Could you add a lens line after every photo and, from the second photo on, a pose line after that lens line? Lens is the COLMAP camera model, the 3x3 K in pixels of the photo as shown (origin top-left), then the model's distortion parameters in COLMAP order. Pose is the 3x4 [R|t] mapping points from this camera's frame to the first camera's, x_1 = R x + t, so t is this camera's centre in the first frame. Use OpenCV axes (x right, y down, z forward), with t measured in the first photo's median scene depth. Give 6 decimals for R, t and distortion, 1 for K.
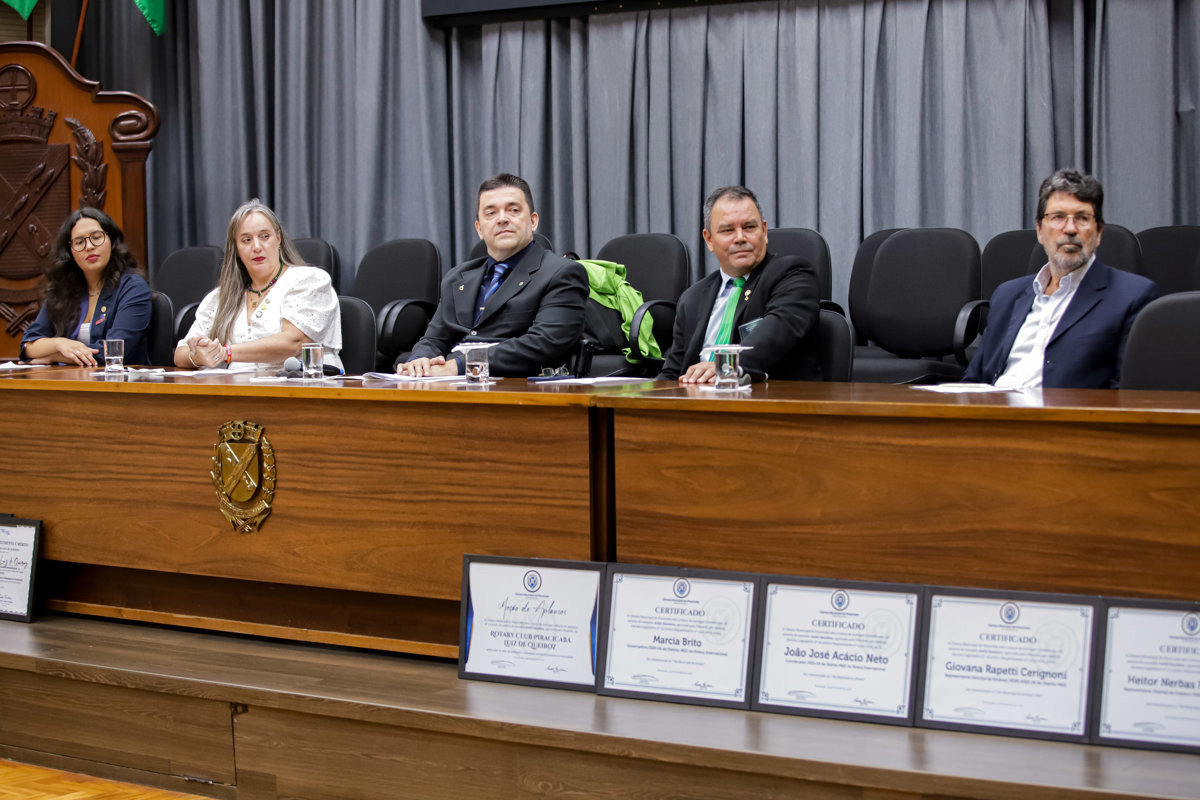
lens RADIAL K [[2437.3, 0, 593.8], [0, 2437.3, 396.0], [0, 0, 1]] dist [-0.304591, 0.000000]
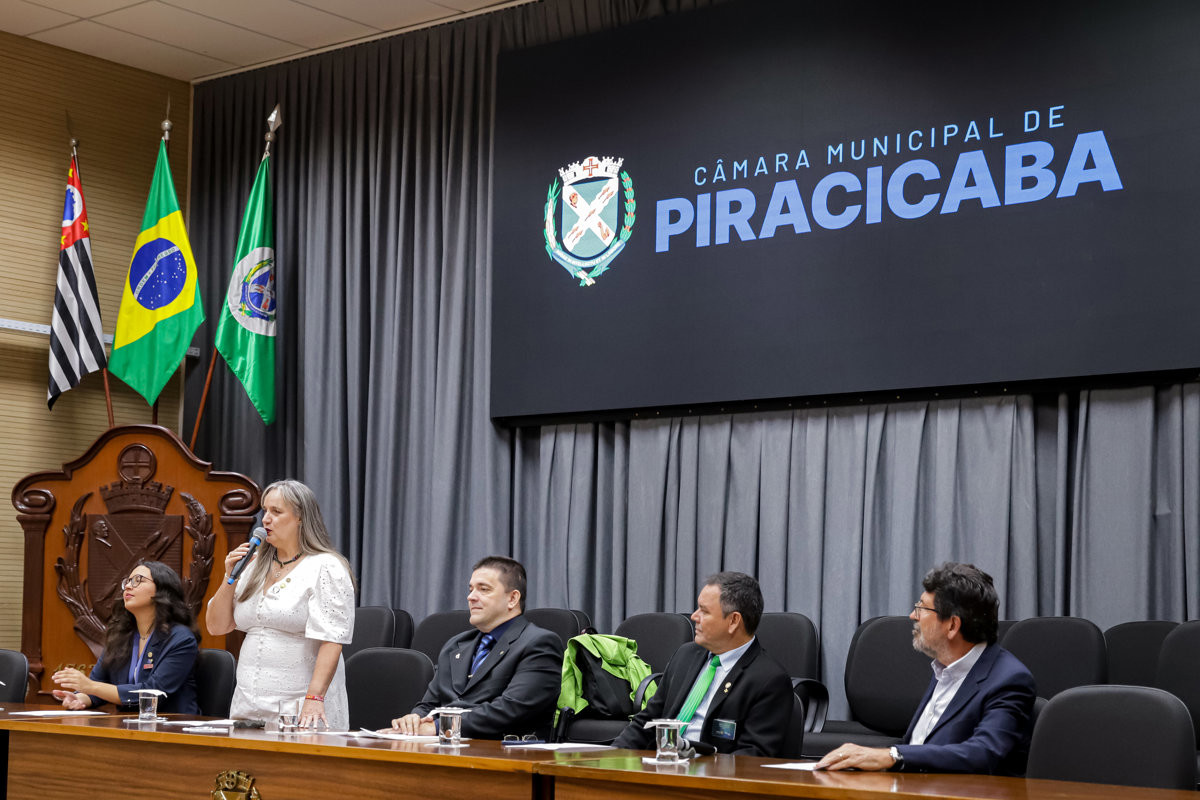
lens RADIAL K [[1976.7, 0, 561.0], [0, 1976.7, 510.6], [0, 0, 1]] dist [0.084884, 0.000000]
pose [[0.996070, 0.031284, -0.082860, 0.061038], [-0.040684, 0.992613, -0.114302, -0.008639], [0.078672, 0.117224, 0.989984, 0.101736]]
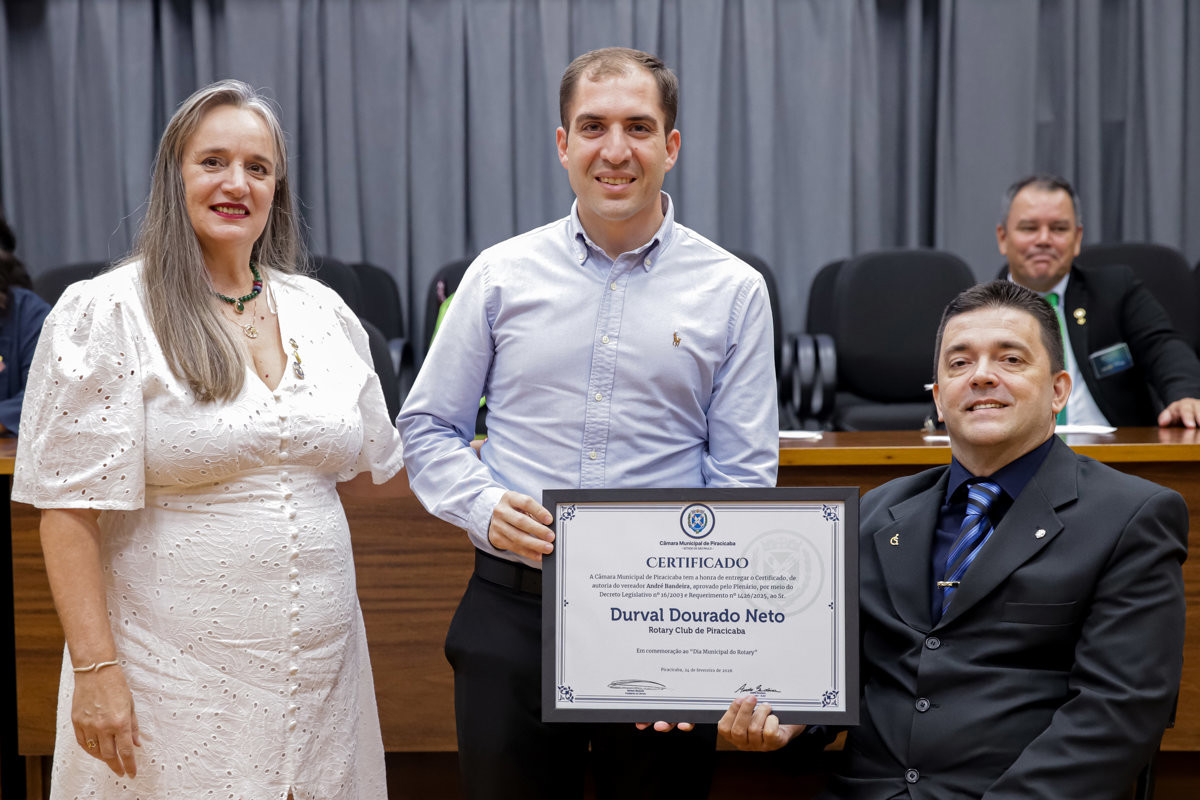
lens RADIAL K [[2338.3, 0, 606.5], [0, 2338.3, 430.9], [0, 0, 1]] dist [0.188809, 0.000000]
pose [[0.837663, -0.025150, 0.545608, -0.437874], [0.033600, 0.999420, -0.005516, -0.005927], [-0.545152, 0.022953, 0.838023, 0.418991]]
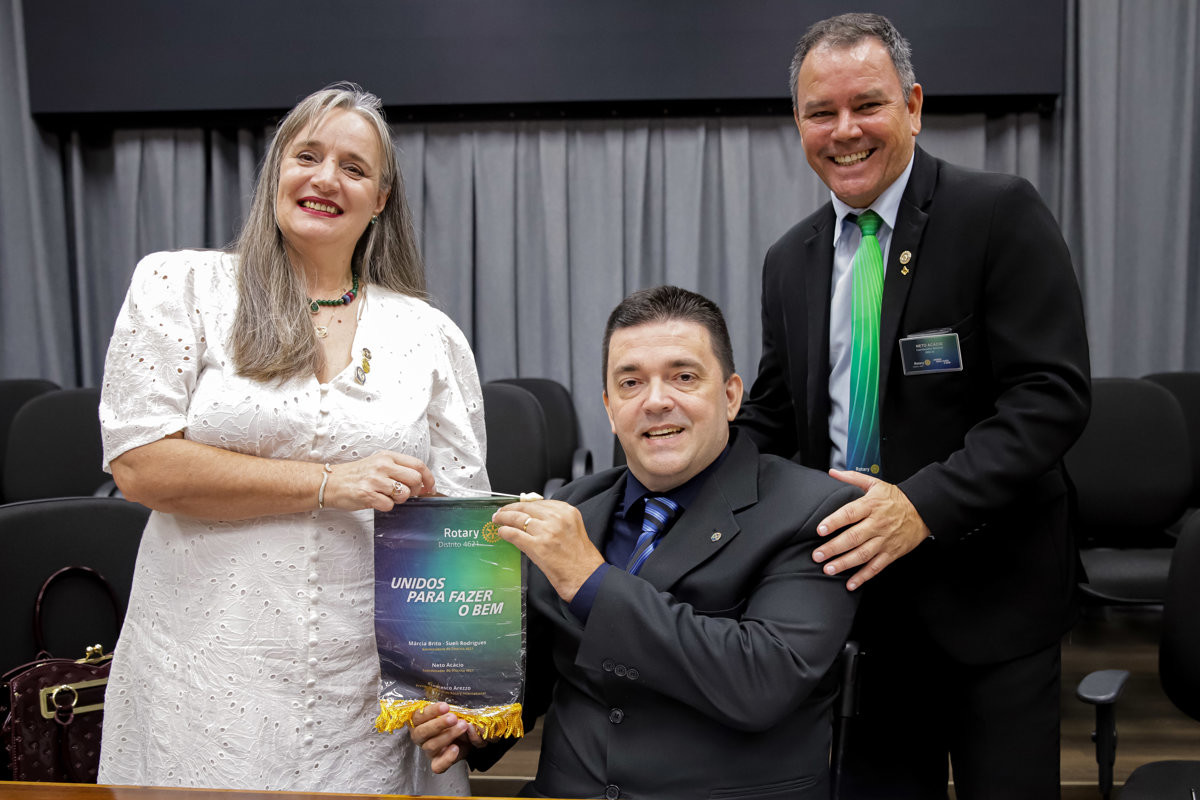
lens RADIAL K [[1051.1, 0, 611.2], [0, 1051.1, 432.4], [0, 0, 1]] dist [-0.042484, 0.043541]
pose [[0.838675, -0.035259, 0.543490, -0.148255], [0.027082, 0.999368, 0.023043, -0.071203], [-0.543959, -0.004607, 0.839099, 0.846338]]
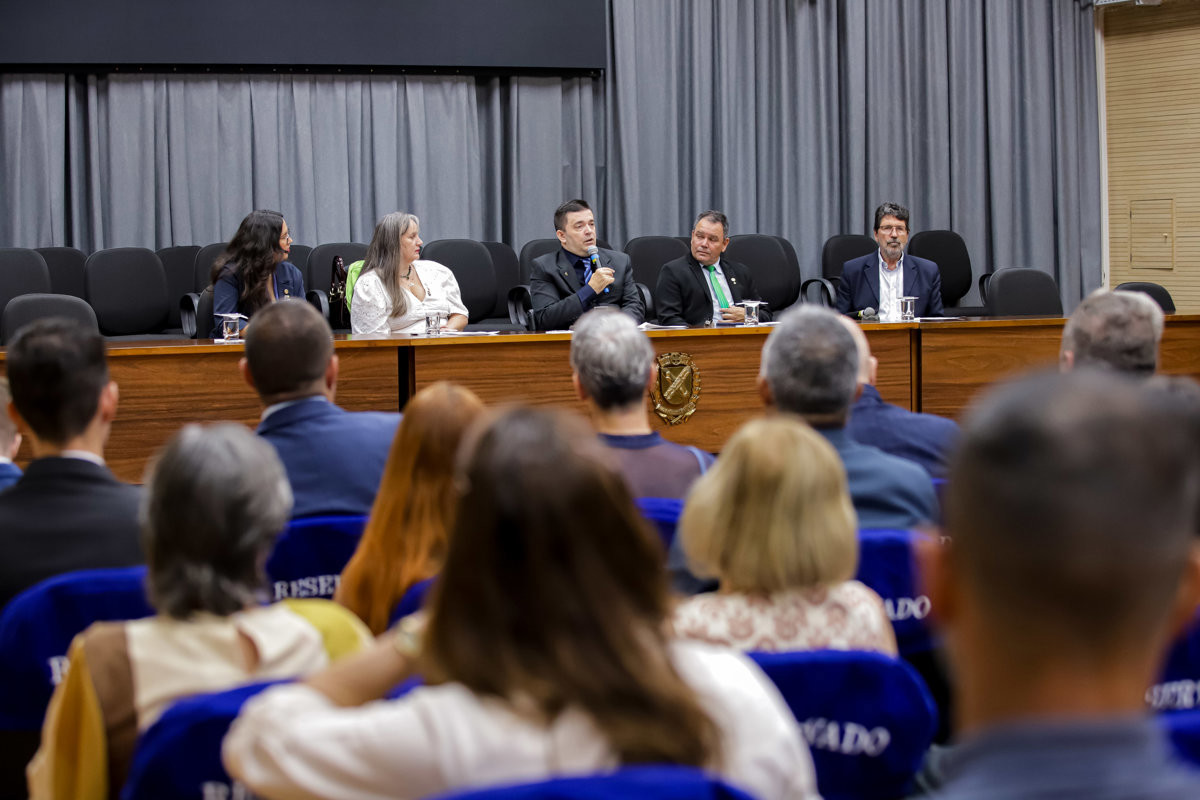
lens RADIAL K [[2437.3, 0, 599.7], [0, 2437.3, 395.6], [0, 0, 1]] dist [-0.304591, 0.000000]
pose [[0.495191, -0.044094, 0.867664, -1.340804], [0.060379, 0.998043, 0.016261, 0.008078], [-0.866683, 0.044336, 0.496885, 0.225662]]
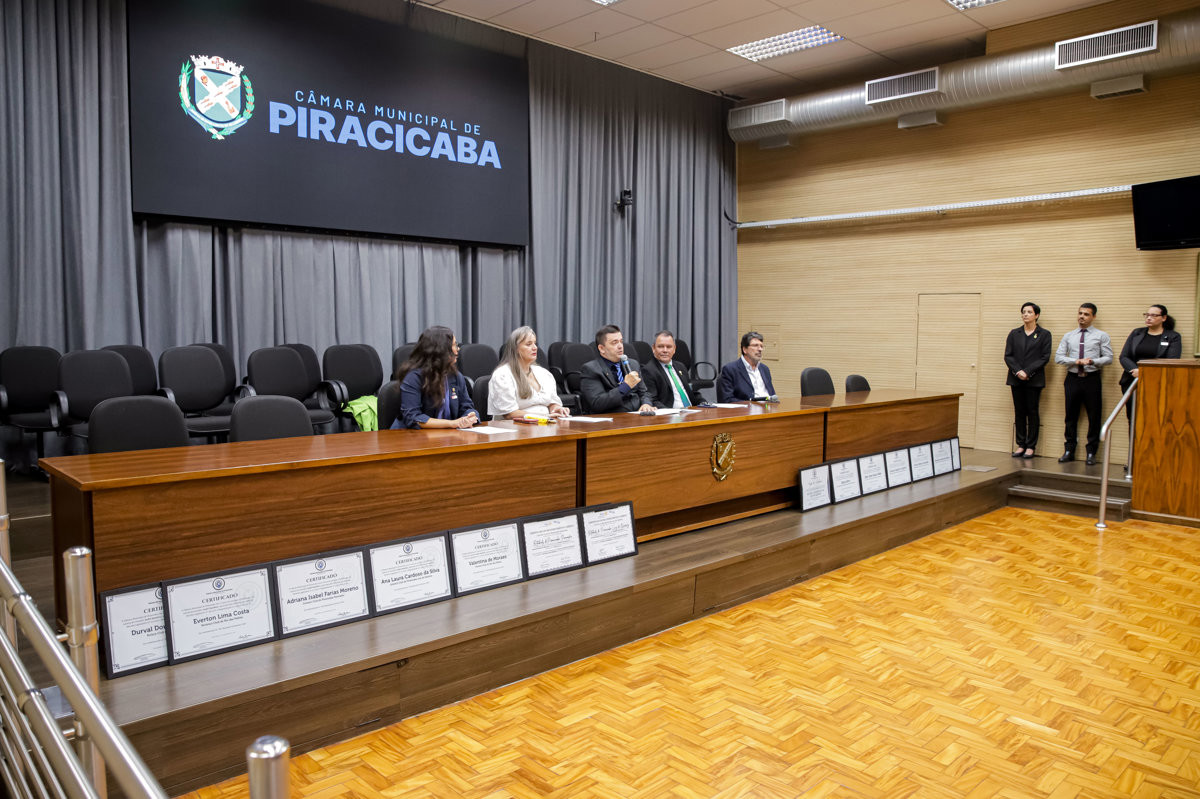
lens RADIAL K [[871.9, 0, 576.0], [0, 871.9, 376.3], [0, 0, 1]] dist [-0.028776, 0.013902]
pose [[0.205399, -0.037239, 0.977970, -0.860934], [0.049495, 0.998392, 0.027622, -0.064645], [-0.977426, 0.042731, 0.206912, 0.838986]]
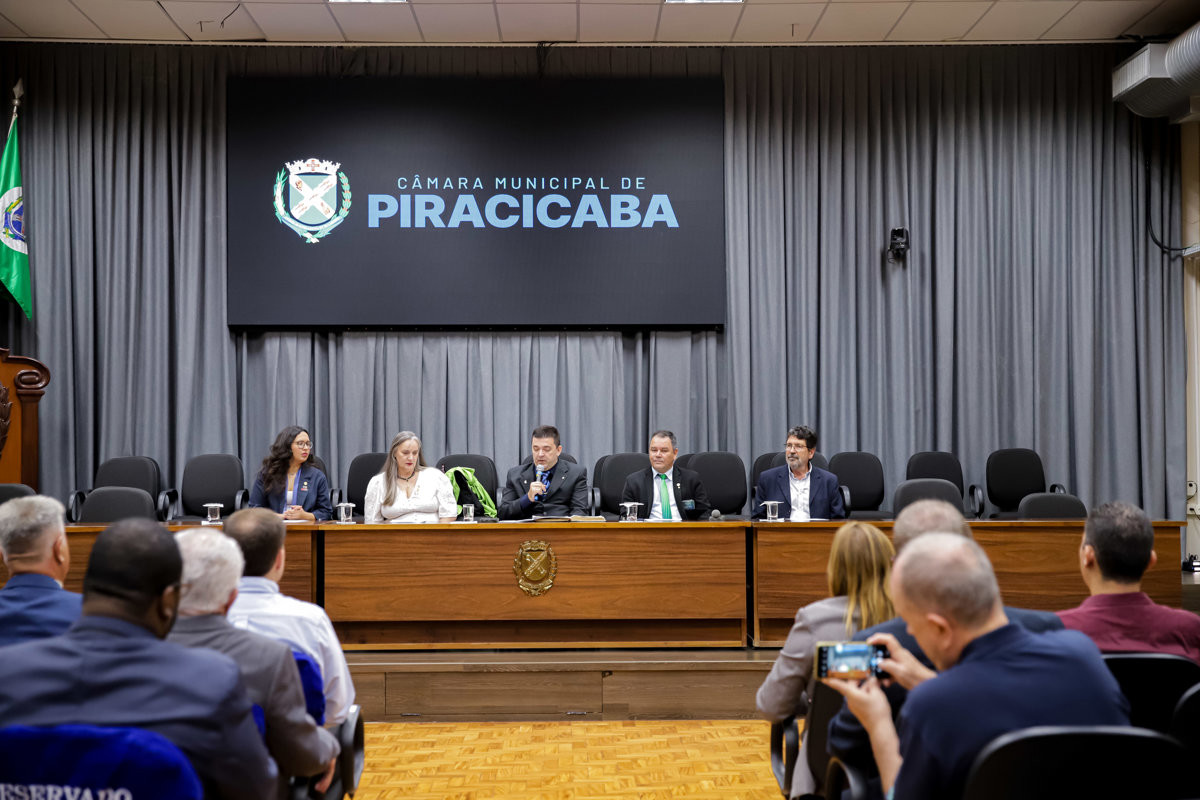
lens RADIAL K [[1722.5, 0, 596.7], [0, 1722.5, 406.9], [0, 0, 1]] dist [0.108702, 0.000000]
pose [[0.800602, 0.032840, 0.598295, -0.852503], [0.027964, 0.995361, -0.092055, 0.029003], [-0.598543, 0.090431, 0.795970, -0.175159]]
